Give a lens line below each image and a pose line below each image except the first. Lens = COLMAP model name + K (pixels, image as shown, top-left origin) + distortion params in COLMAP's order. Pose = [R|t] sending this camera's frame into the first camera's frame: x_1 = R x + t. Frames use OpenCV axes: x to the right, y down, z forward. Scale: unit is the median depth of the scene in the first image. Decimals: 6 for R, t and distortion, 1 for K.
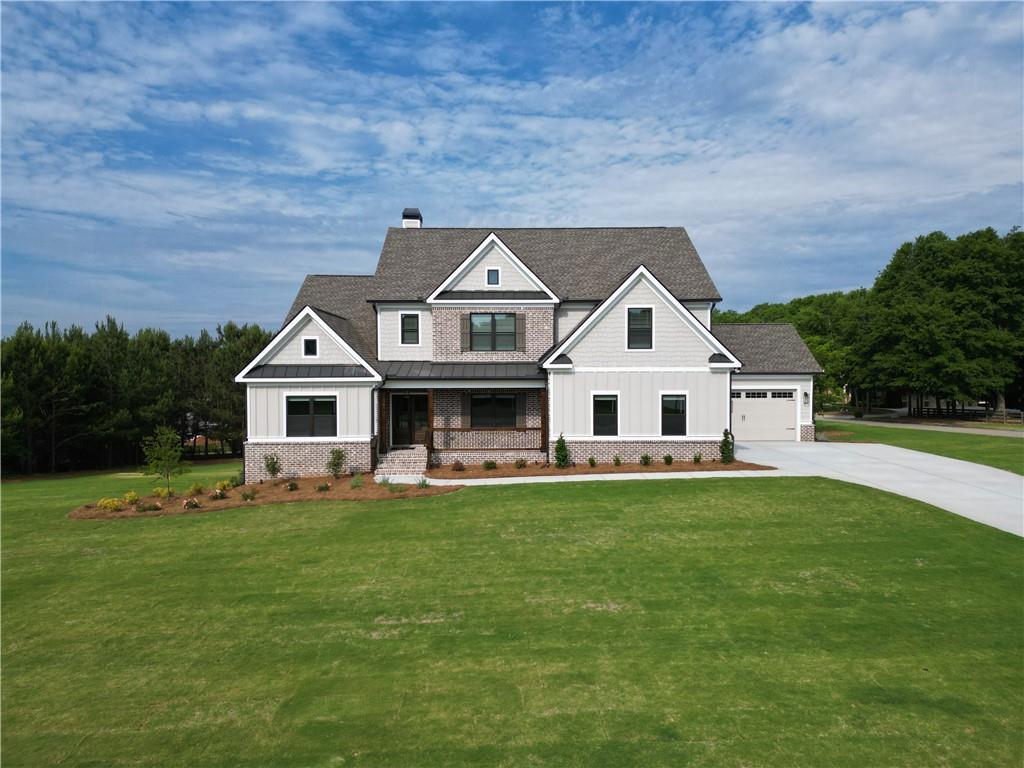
lens RADIAL K [[737.5, 0, 518.9], [0, 737.5, 379.3], [0, 0, 1]] dist [0.057733, -0.013870]
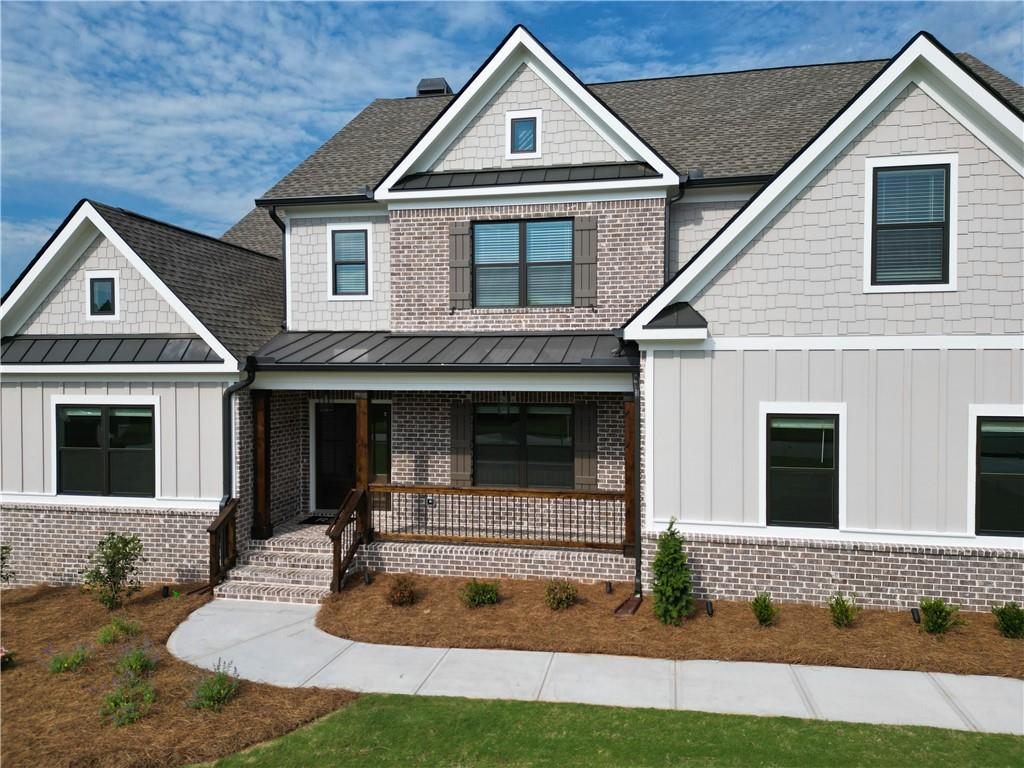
lens RADIAL K [[737.5, 0, 510.5], [0, 737.5, 375.7], [0, 0, 1]] dist [0.057733, -0.013870]
pose [[0.973331, 0.005725, -0.229335, 0.058504], [-0.007379, 0.999953, -0.006353, 0.005366], [0.229288, 0.007876, 0.973327, 0.579245]]
